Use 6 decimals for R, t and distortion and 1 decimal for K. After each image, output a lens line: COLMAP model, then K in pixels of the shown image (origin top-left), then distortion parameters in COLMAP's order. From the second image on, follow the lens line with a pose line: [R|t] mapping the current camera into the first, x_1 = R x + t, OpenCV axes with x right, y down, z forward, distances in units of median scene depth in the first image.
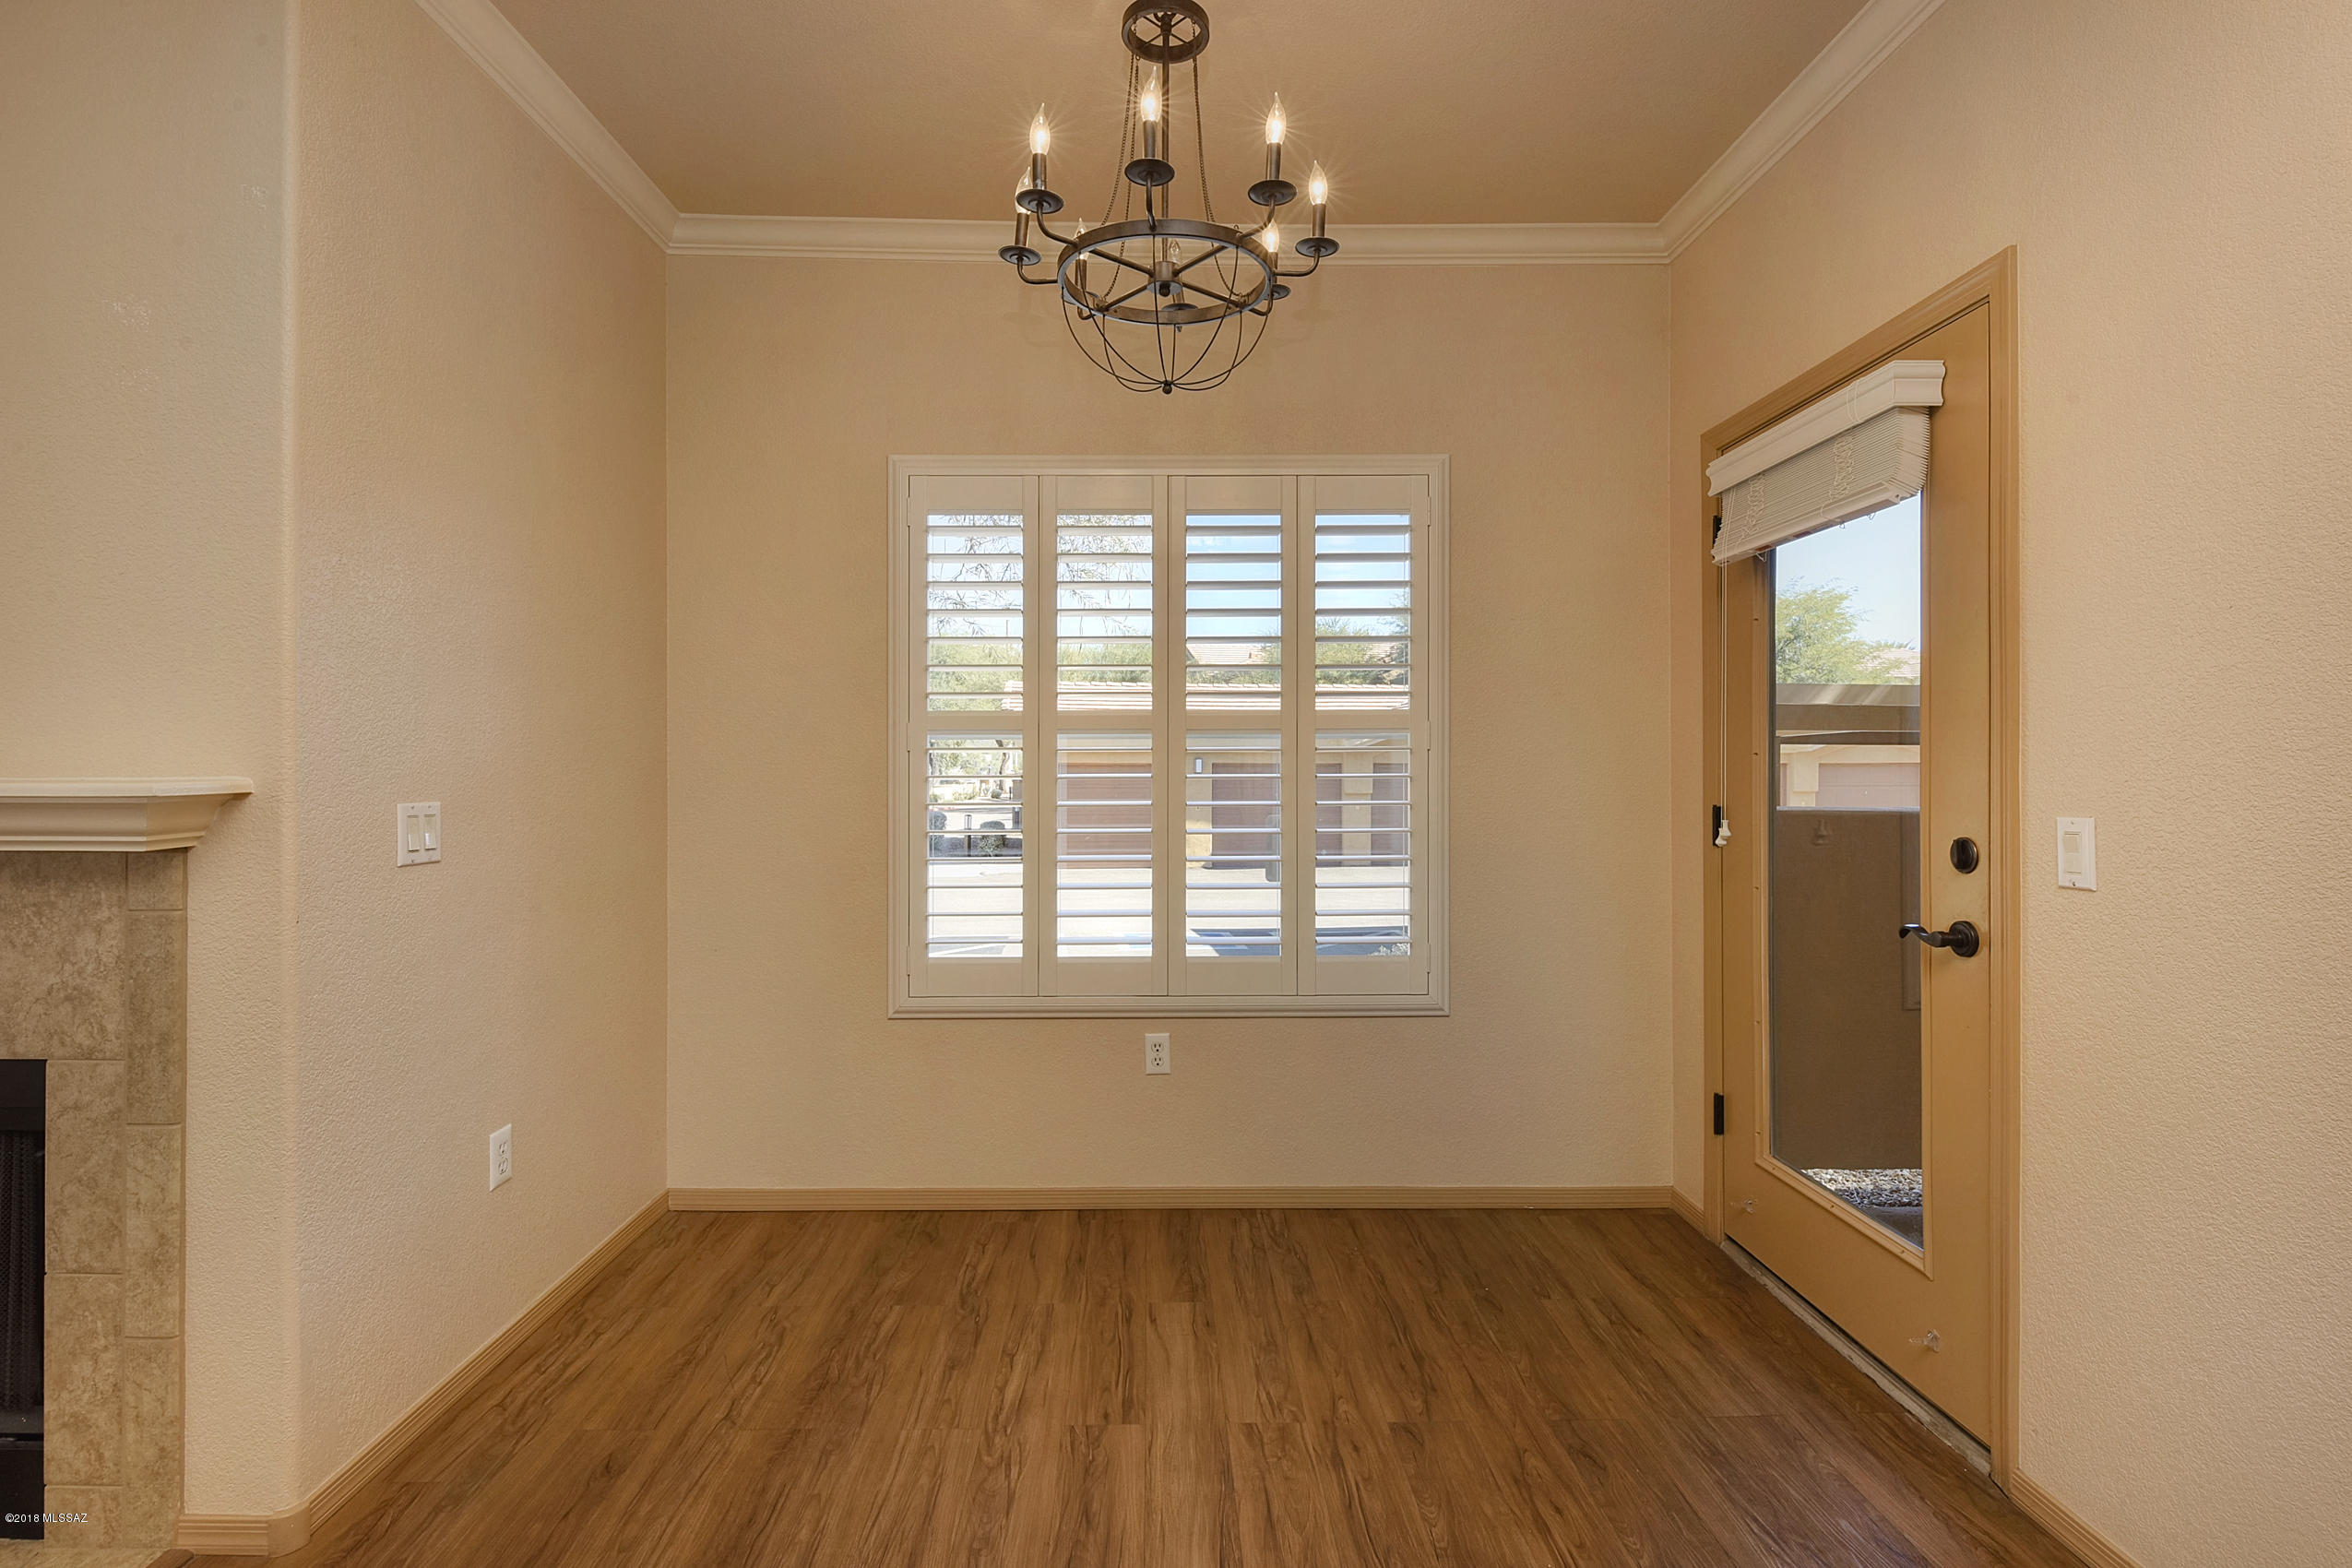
lens RADIAL K [[1101.1, 0, 1177.0], [0, 1101.1, 746.0], [0, 0, 1]] dist [-0.001250, -0.000813]
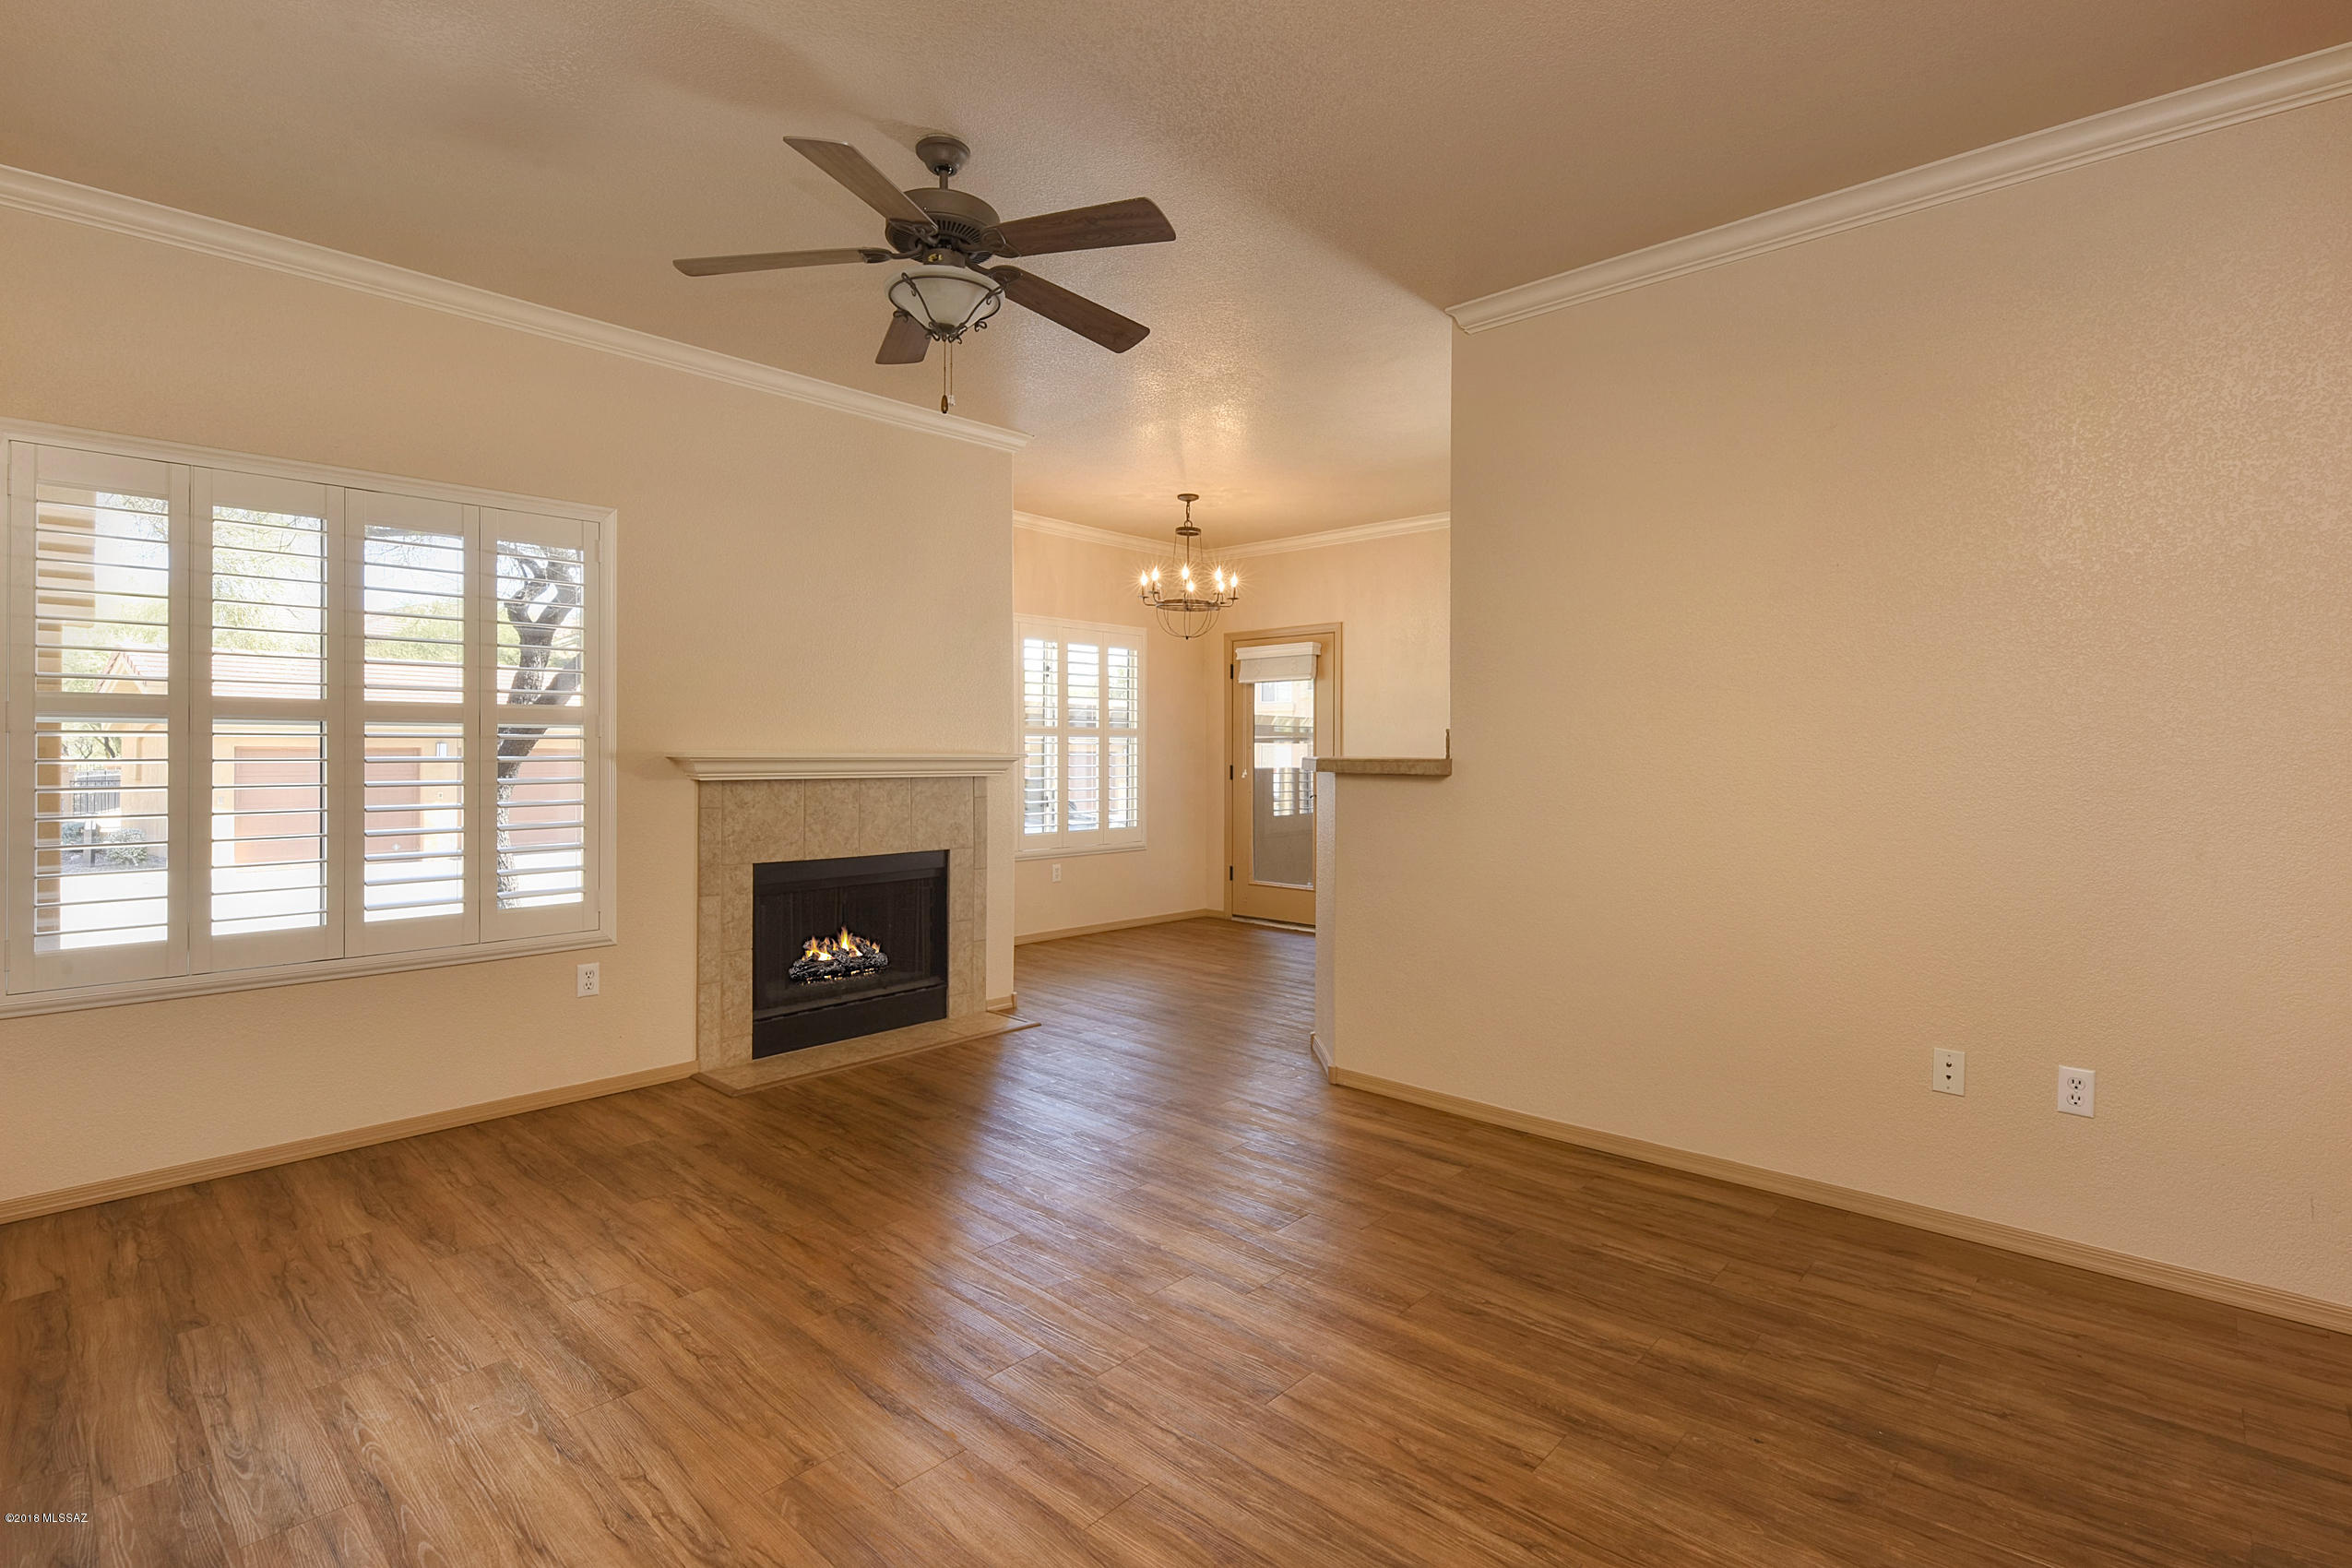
lens RADIAL K [[1101.1, 0, 1177.0], [0, 1101.1, 746.0], [0, 0, 1]] dist [-0.001250, -0.000813]
pose [[0.693520, 0.005644, 0.720415, -1.995466], [-0.008688, 0.999962, 0.000530, 0.005730], [-0.720385, -0.006627, 0.693543, -1.057821]]
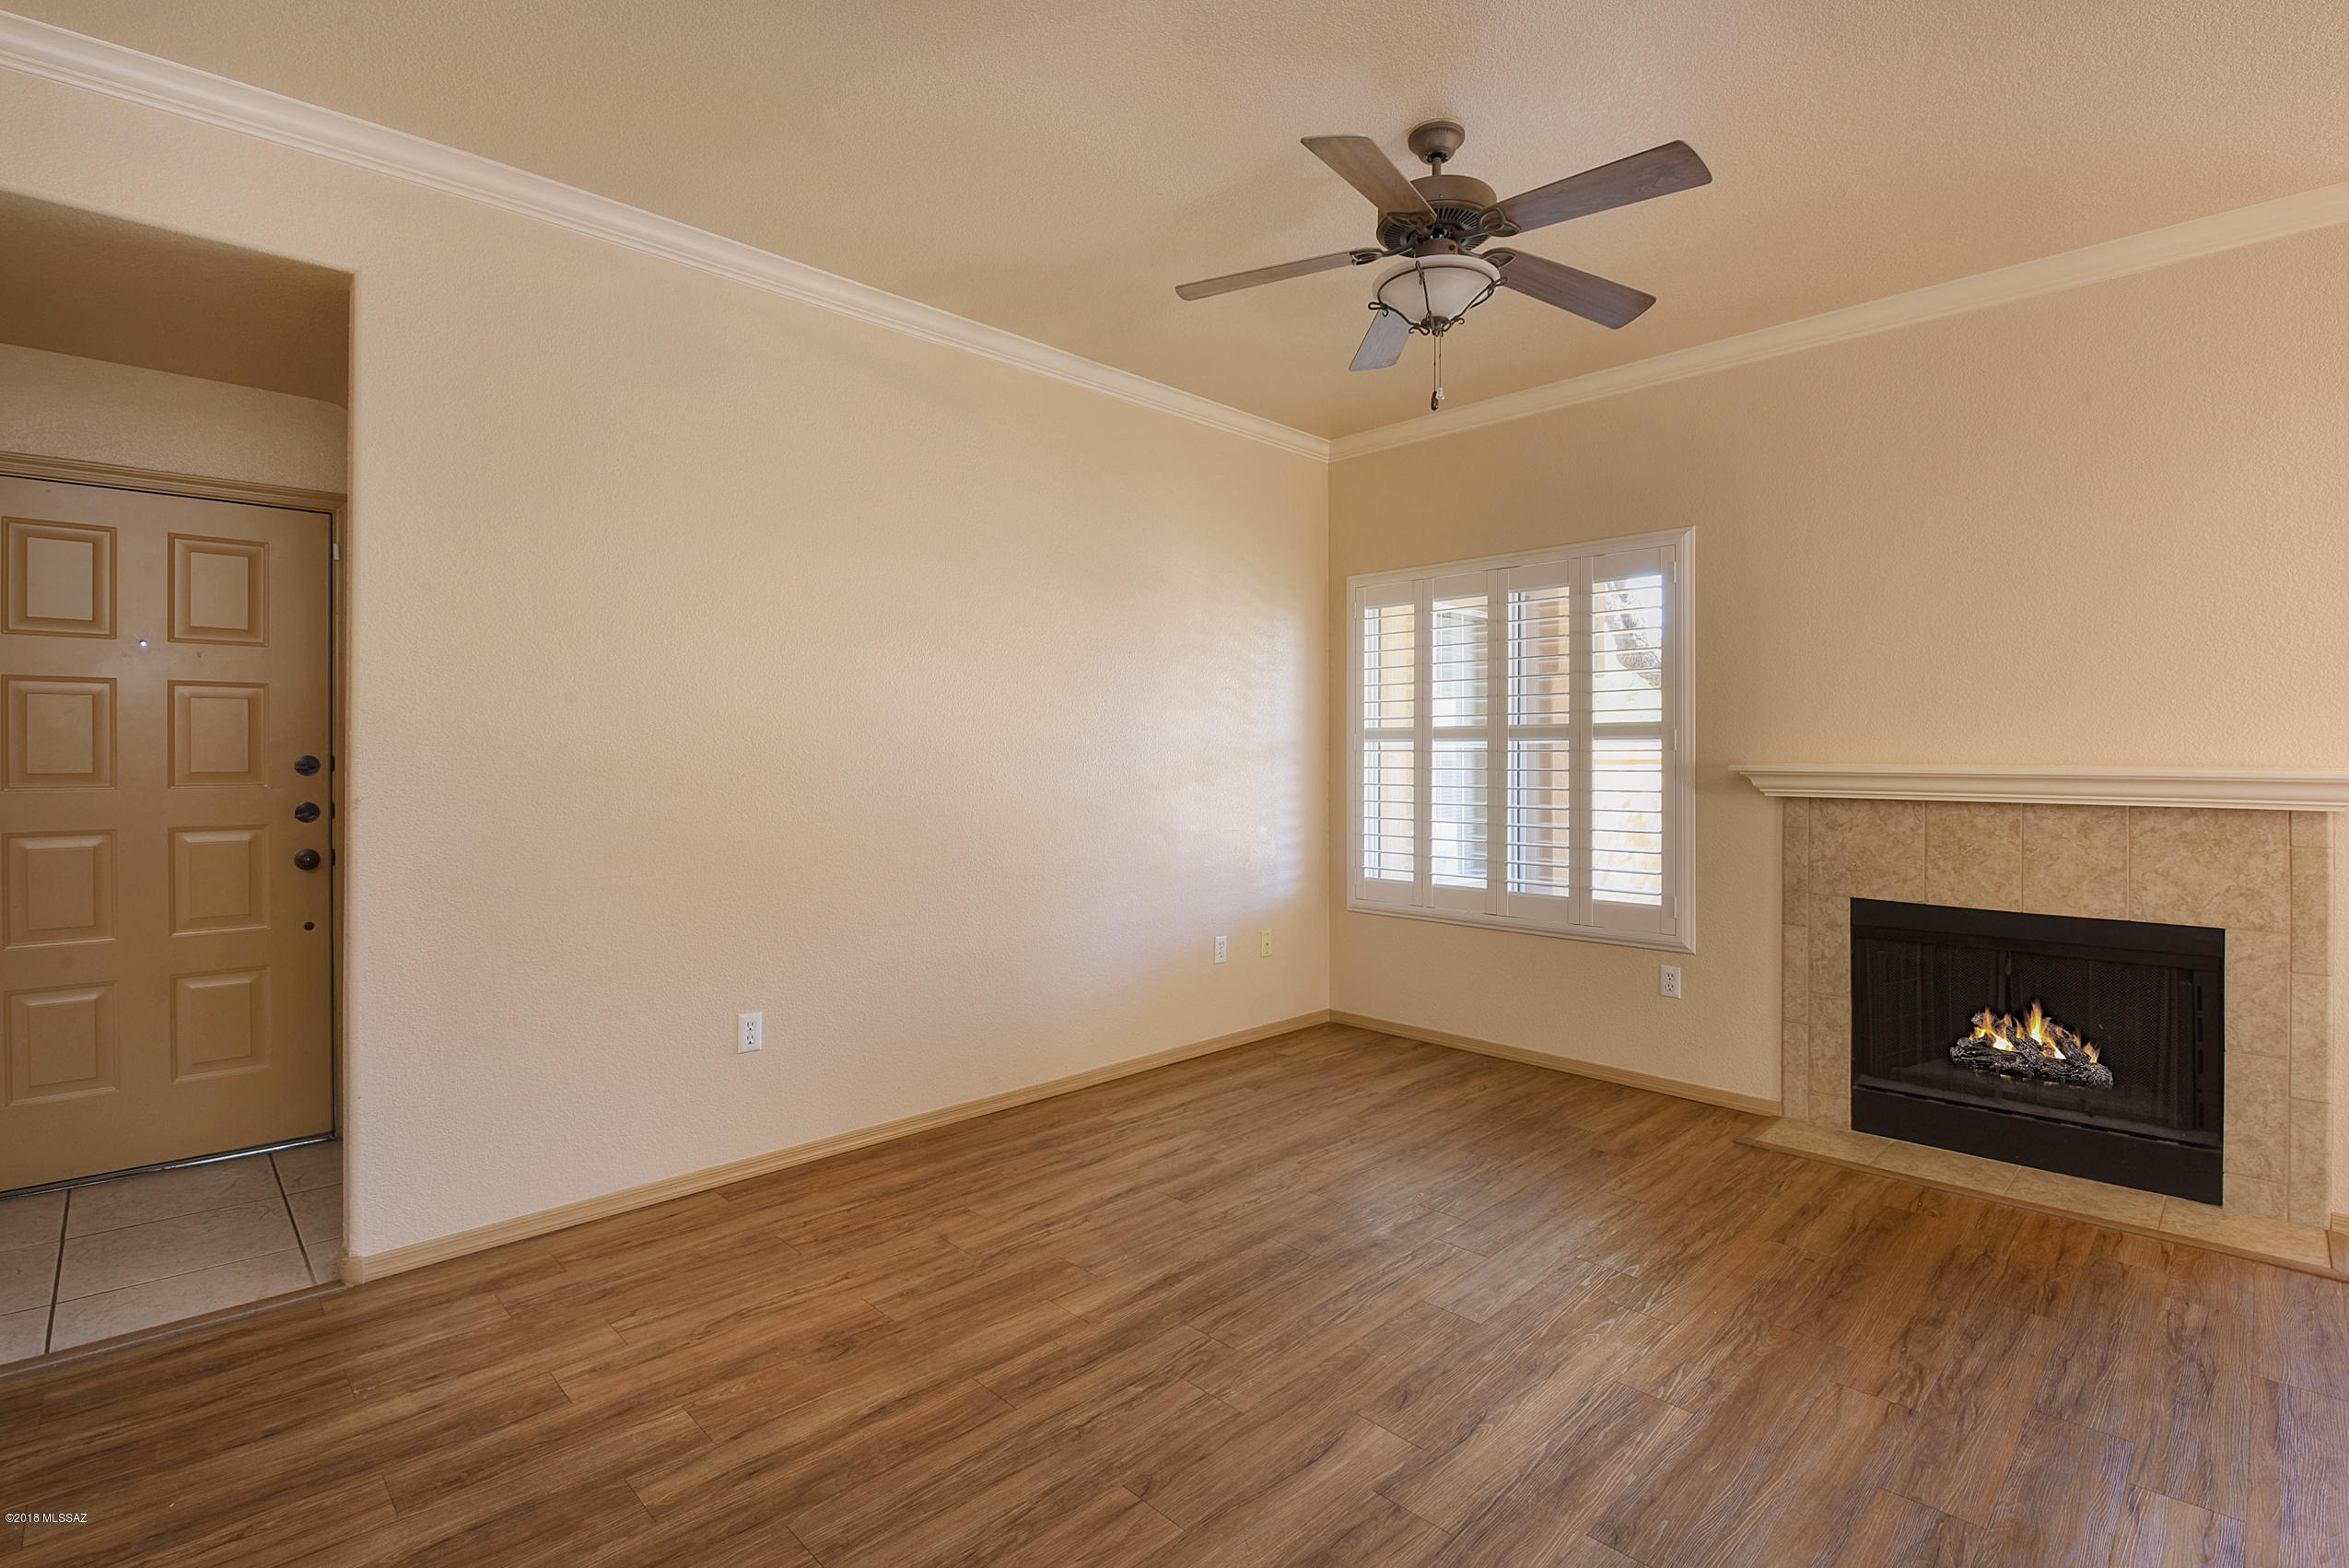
lens RADIAL K [[1083.2, 0, 1184.0], [0, 1083.2, 758.4], [0, 0, 1]] dist [0.004376, -0.010022]
pose [[0.693859, 0.002972, -0.720104, -0.698527], [0.004395, 0.999955, 0.008362, -0.004385], [0.720097, -0.008966, 0.693815, -1.011609]]
